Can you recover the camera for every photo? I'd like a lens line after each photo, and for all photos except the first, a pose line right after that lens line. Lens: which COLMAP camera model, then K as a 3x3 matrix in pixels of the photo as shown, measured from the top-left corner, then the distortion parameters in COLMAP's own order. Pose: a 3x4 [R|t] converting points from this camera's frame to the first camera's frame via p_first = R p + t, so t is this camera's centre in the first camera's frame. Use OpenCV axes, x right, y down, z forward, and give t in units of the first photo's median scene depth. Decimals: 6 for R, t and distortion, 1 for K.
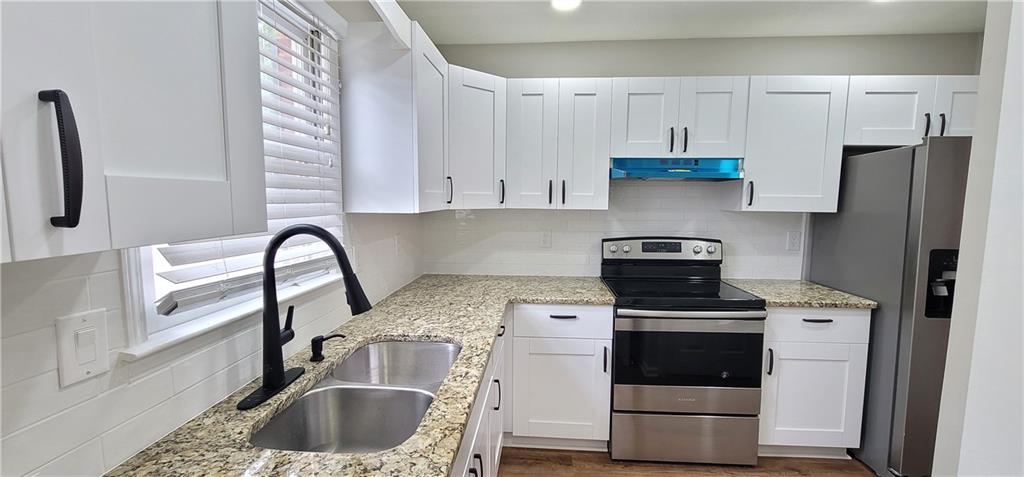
lens RADIAL K [[430.0, 0, 512.0], [0, 430.0, 238.5], [0, 0, 1]] dist [0.000201, -0.000025]
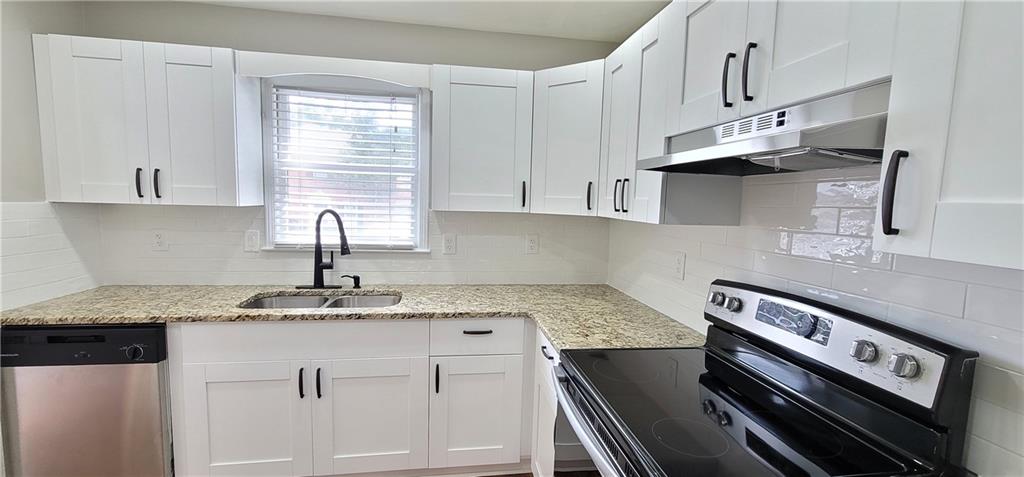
lens RADIAL K [[415.4, 0, 518.8], [0, 415.4, 239.4], [0, 0, 1]] dist [-0.001973, -0.000133]
pose [[0.232945, 0.093237, -0.968010, 0.863367], [-0.117221, 0.990828, 0.067227, -0.071713], [0.965399, 0.097810, 0.241738, 0.778831]]
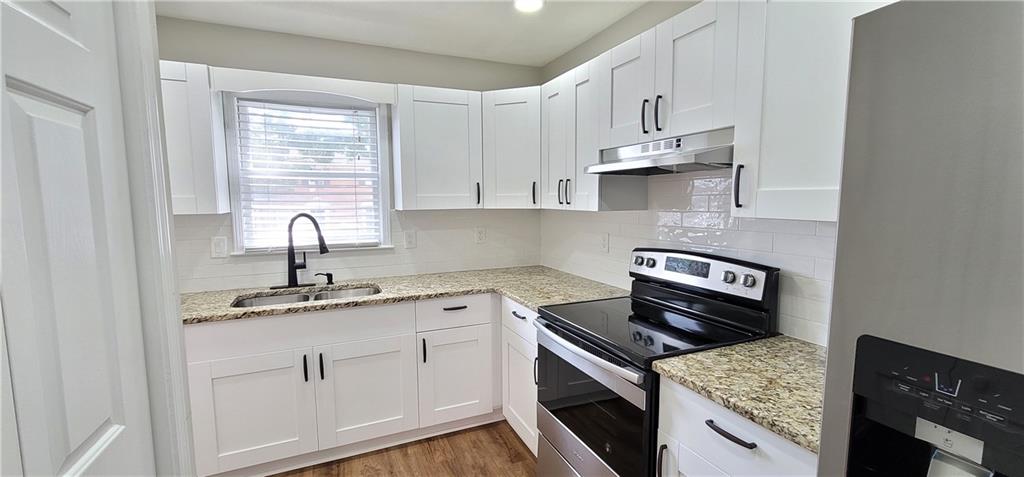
lens RADIAL K [[430.0, 0, 512.0], [0, 430.0, 238.5], [0, 0, 1]] dist [0.000201, -0.000025]
pose [[0.482400, 0.071064, -0.873064, 1.028858], [-0.069796, 0.996653, 0.042559, -0.043833], [0.873166, 0.040406, 0.485745, 0.514552]]
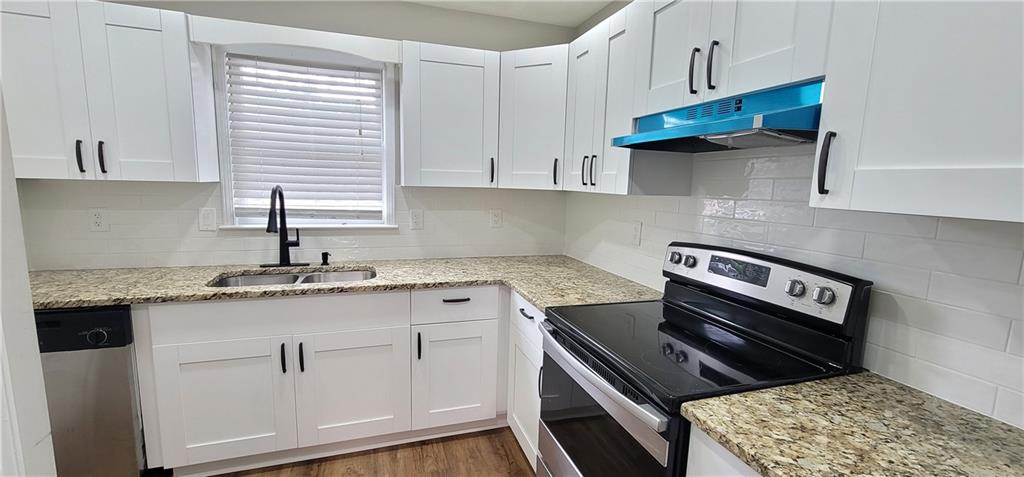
lens RADIAL K [[419.6, 0, 512.3], [0, 419.6, 240.4], [0, 0, 1]] dist [-0.001169, -0.000081]
pose [[0.389459, 0.130268, -0.911785, 0.901446], [-0.109101, 0.989503, 0.094770, -0.044725], [0.914559, 0.062568, 0.399583, 0.657858]]
